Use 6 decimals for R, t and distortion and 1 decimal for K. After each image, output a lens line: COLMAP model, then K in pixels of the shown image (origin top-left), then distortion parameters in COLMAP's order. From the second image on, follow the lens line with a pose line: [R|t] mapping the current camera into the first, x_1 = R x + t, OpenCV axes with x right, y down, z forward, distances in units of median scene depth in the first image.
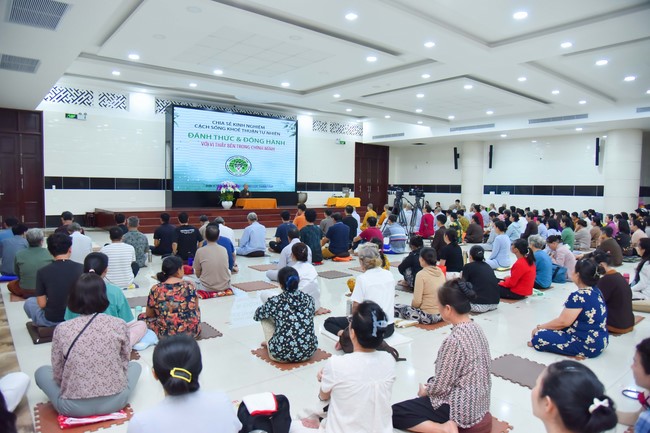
lens RADIAL K [[446.0, 0, 319.9], [0, 446.0, 213.5], [0, 0, 1]] dist [-0.087640, 0.030443]
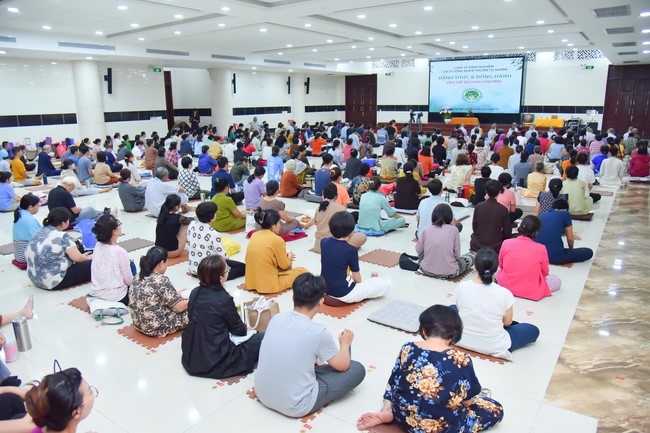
lens RADIAL K [[446.0, 0, 325.1], [0, 446.0, 221.7], [0, 0, 1]] dist [-0.087640, 0.030443]
pose [[0.282760, 0.230421, -0.931103, 1.151514], [-0.035752, 0.972575, 0.229827, -0.014771], [0.958524, -0.031697, 0.283243, 0.092260]]
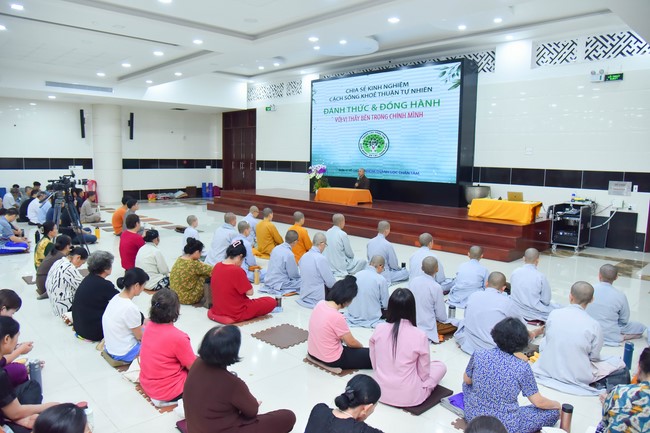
lens RADIAL K [[476.6, 0, 320.0], [0, 476.6, 213.5], [0, 0, 1]] dist [-0.075406, 0.008776]
pose [[0.080470, 0.101722, -0.991553, 0.604354], [-0.072514, 0.992740, 0.095959, -0.061535], [0.994116, 0.064180, 0.087262, 0.847544]]
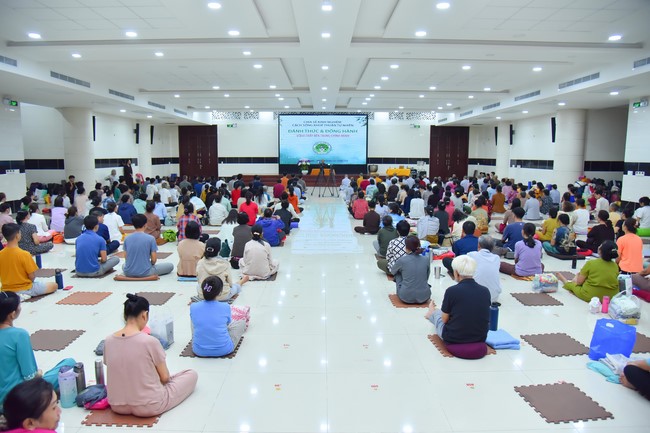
lens RADIAL K [[446.0, 0, 319.5], [0, 446.0, 218.2], [0, 0, 1]] dist [-0.087640, 0.030443]
pose [[0.777702, 0.075754, -0.624052, 0.819028], [-0.026446, 0.995776, 0.087921, 0.002734], [0.628077, -0.051873, 0.776420, -0.252386]]
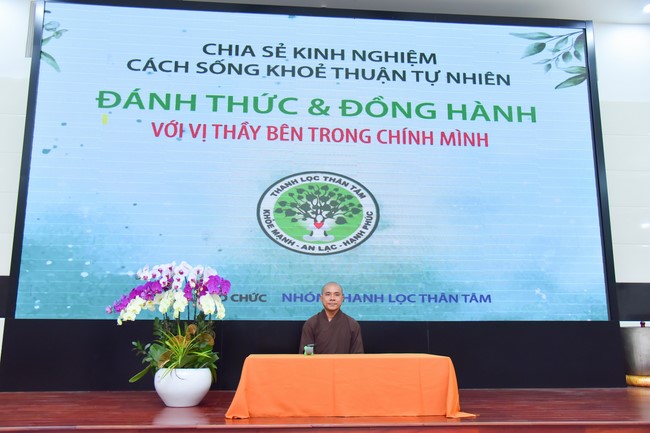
lens RADIAL K [[578.3, 0, 322.9], [0, 578.3, 215.1], [0, 0, 1]] dist [0.019356, 0.018047]
pose [[0.830188, -0.123284, -0.543680, -0.012435], [-0.020631, 0.967779, -0.250955, -0.027567], [0.557101, 0.219557, 0.800895, 0.750306]]
